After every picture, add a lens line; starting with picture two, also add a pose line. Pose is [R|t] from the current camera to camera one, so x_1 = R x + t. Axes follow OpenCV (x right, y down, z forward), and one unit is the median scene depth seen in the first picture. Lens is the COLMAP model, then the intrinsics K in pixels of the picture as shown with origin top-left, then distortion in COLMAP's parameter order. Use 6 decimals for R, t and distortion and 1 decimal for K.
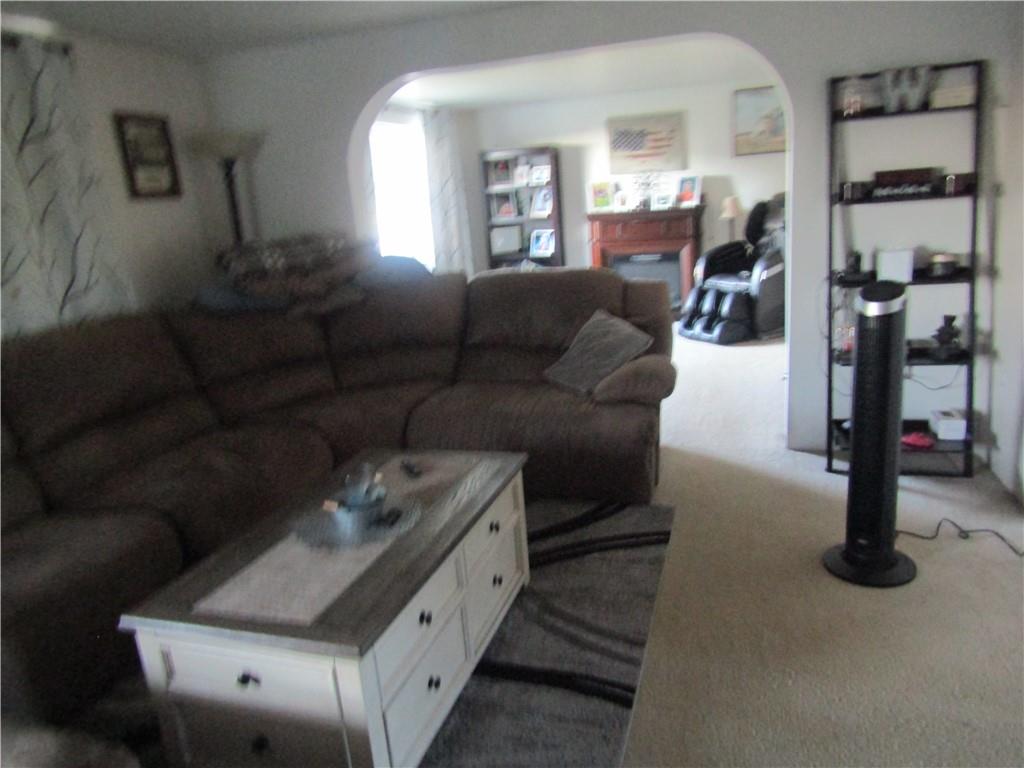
lens RADIAL K [[707.3, 0, 512.0], [0, 707.3, 384.0], [0, 0, 1]] dist [-0.000118, 0.000028]
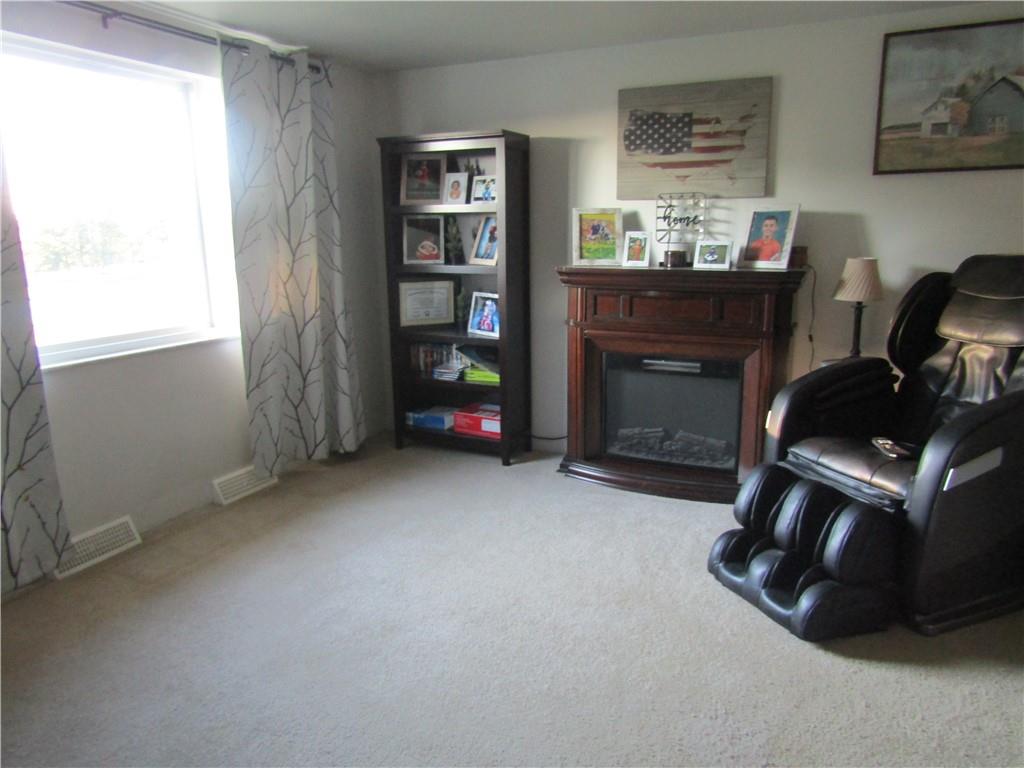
lens RADIAL K [[801.9, 0, 512.0], [0, 801.9, 384.0], [0, 0, 1]] dist [0.050580, 0.000699]
pose [[0.992873, 0.085030, -0.083503, 0.125026], [-0.090209, 0.994093, -0.060340, -0.121118], [0.077879, 0.067443, 0.994679, 0.429803]]
